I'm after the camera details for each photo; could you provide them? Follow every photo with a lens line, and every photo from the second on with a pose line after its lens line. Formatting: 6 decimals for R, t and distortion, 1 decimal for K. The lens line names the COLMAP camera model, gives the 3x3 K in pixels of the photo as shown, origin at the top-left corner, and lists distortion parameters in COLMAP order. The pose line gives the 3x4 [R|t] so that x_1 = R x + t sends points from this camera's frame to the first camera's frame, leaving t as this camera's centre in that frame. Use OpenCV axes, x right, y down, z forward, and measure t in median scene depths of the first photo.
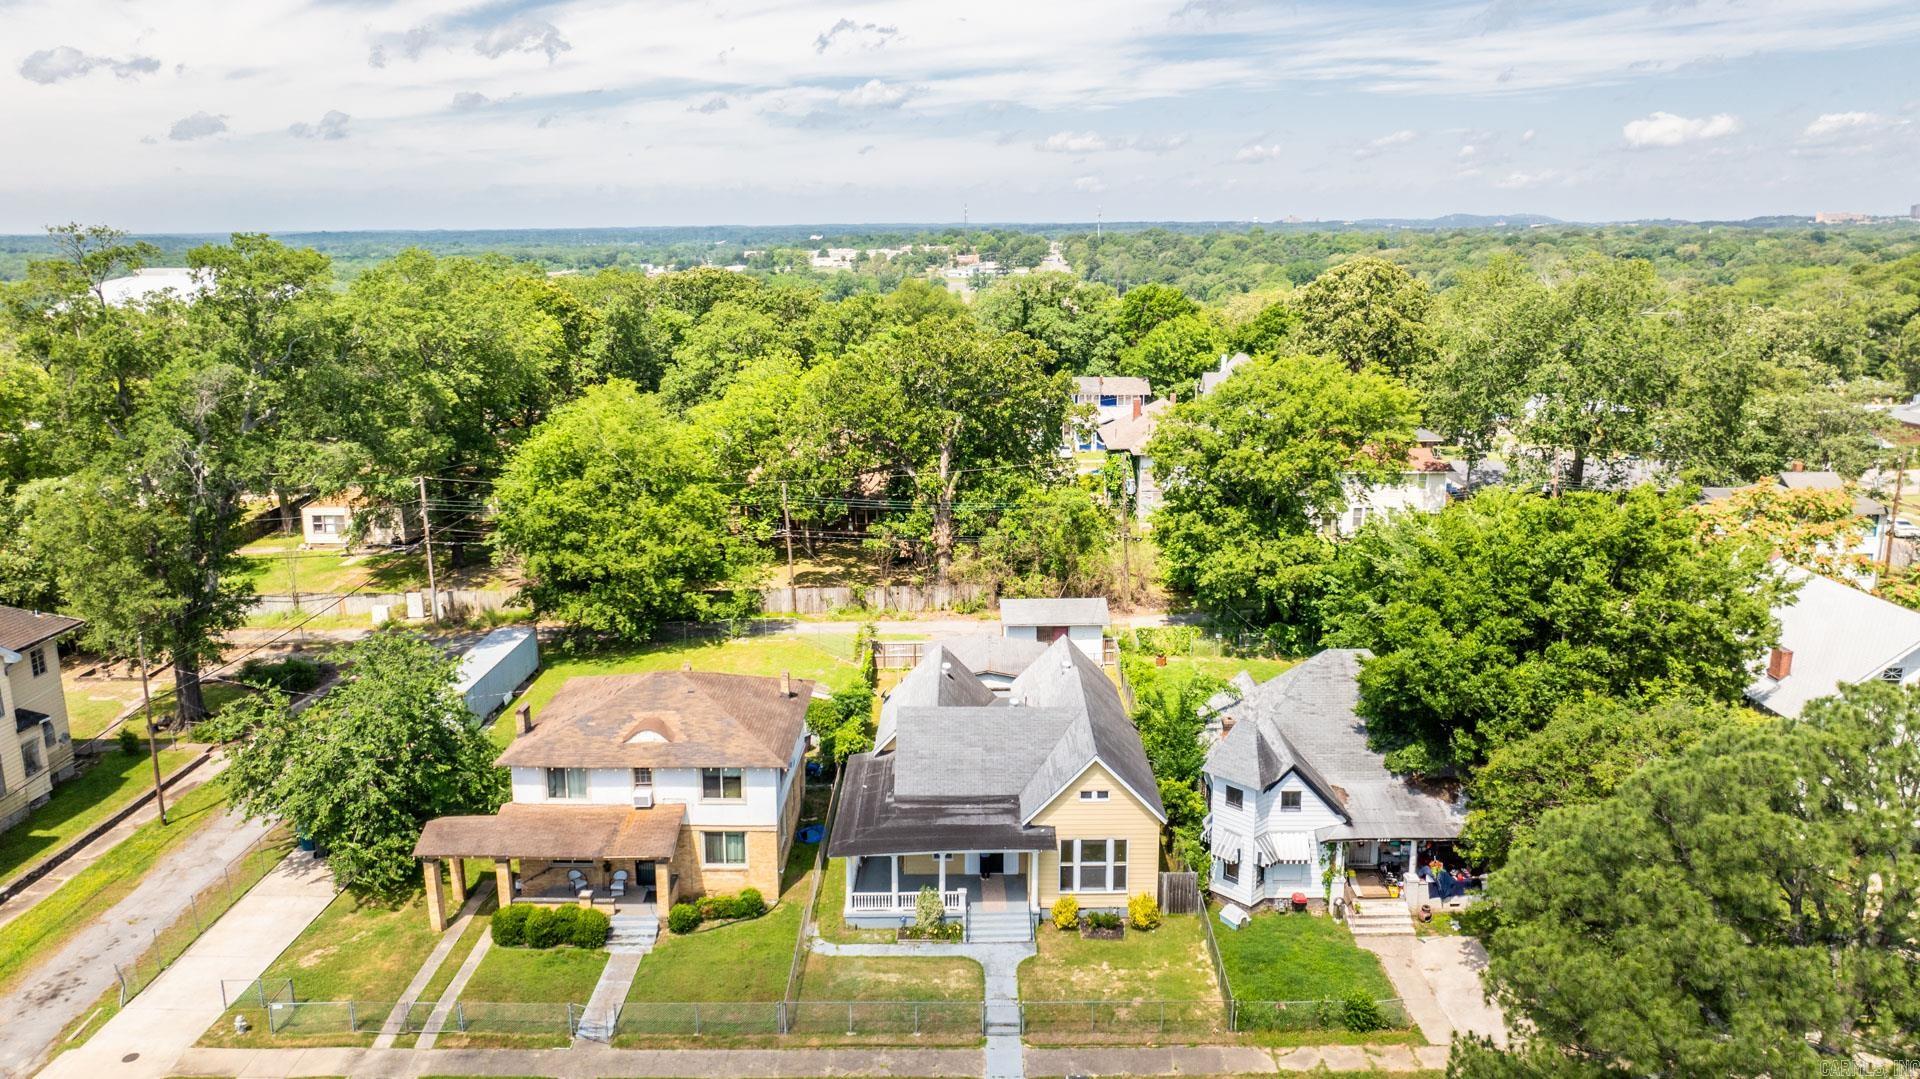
lens RADIAL K [[1368.4, 0, 960.1], [0, 1368.4, 539.8], [0, 0, 1]] dist [-0.001509, 0.000999]
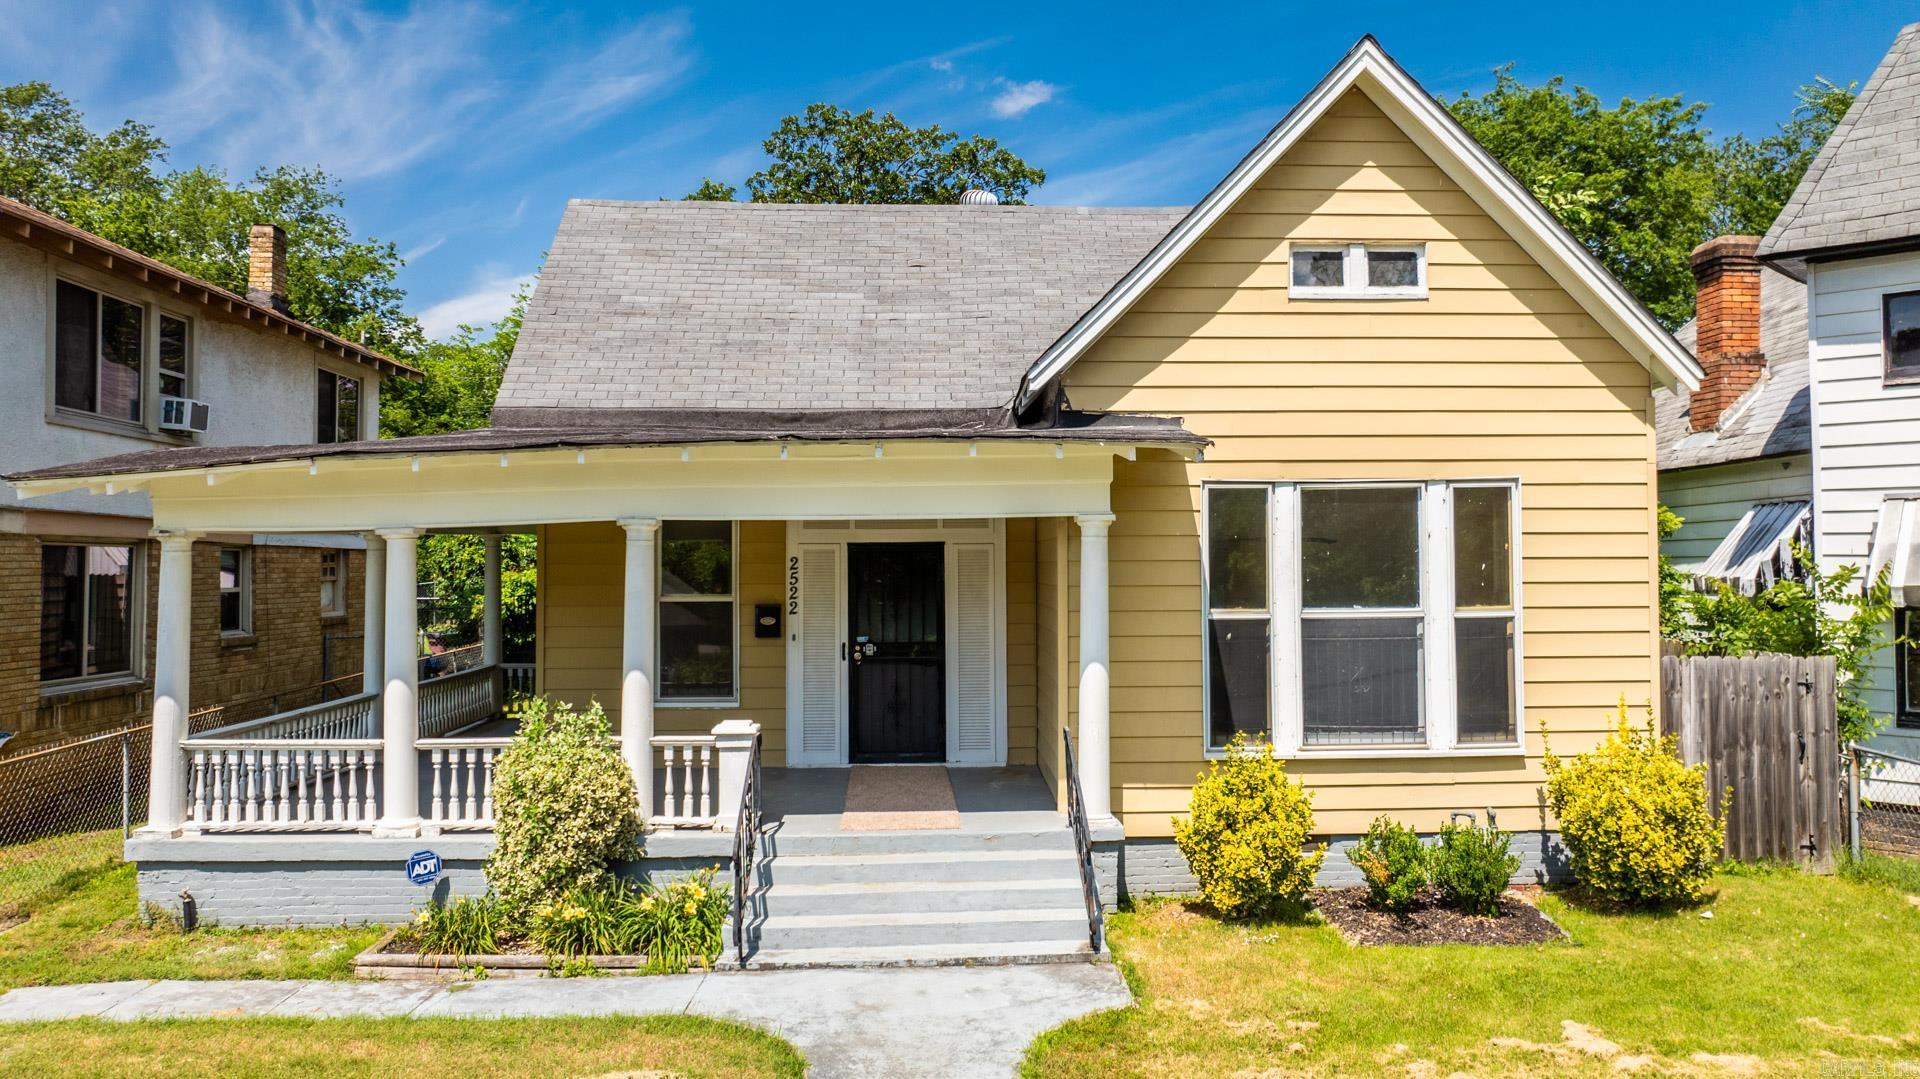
lens RADIAL K [[1368.4, 0, 961.9], [0, 1368.4, 539.4], [0, 0, 1]] dist [-0.001509, 0.000999]
pose [[0.999379, 0.003266, 0.035079, 0.027526], [0.005646, 0.967976, -0.250979, 0.280371], [-0.034776, 0.251021, 0.967357, 0.794940]]
